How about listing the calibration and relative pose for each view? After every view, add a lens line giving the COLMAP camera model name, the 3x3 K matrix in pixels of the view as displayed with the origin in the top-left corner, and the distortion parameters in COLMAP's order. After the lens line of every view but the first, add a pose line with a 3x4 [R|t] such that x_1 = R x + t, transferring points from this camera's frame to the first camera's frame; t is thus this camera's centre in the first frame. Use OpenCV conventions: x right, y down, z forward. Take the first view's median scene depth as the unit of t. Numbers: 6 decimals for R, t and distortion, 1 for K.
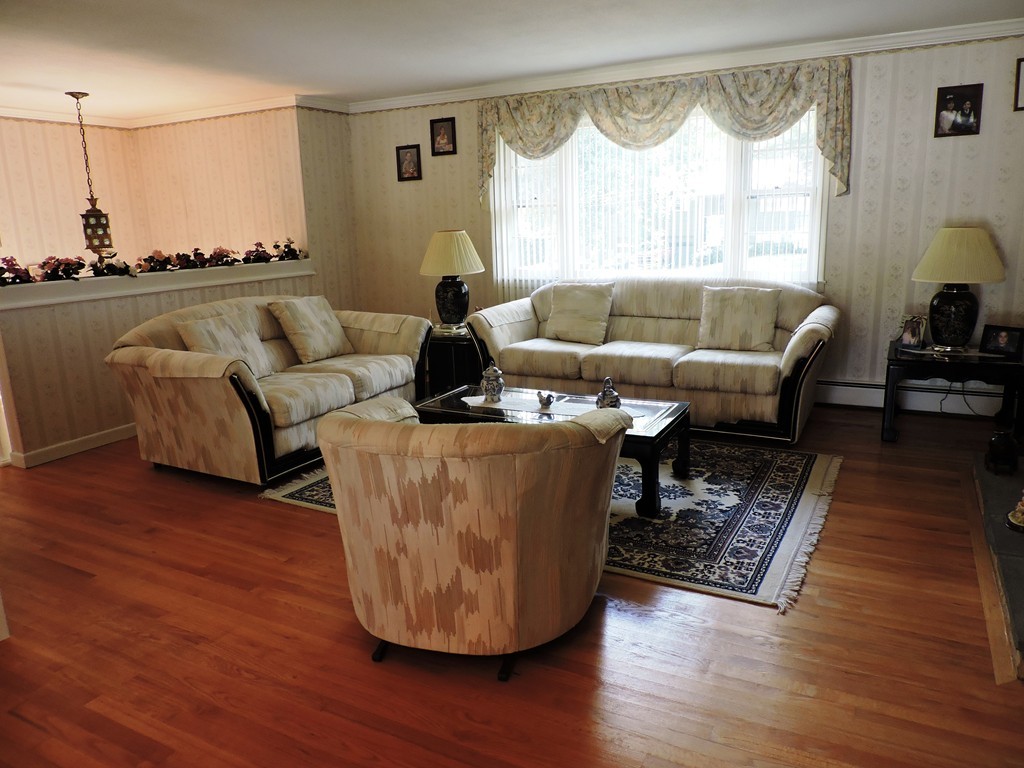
lens RADIAL K [[725.8, 0, 506.0], [0, 725.8, 387.4], [0, 0, 1]] dist [-0.019947, -0.003148]
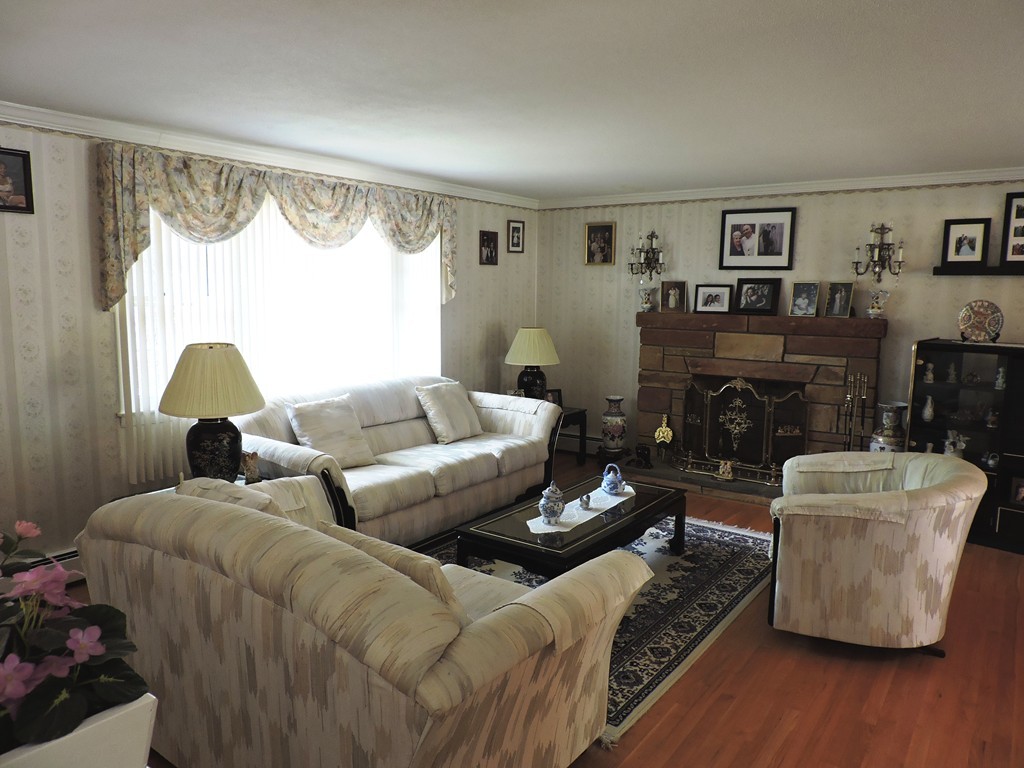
lens RADIAL K [[727.7, 0, 517.1], [0, 727.7, 388.3], [0, 0, 1]] dist [-0.017331, -0.002257]
pose [[0.122296, -0.102684, 0.987168, -0.766340], [0.206465, 0.975506, 0.075893, -0.190519], [-0.970781, 0.194534, 0.140501, 0.722924]]
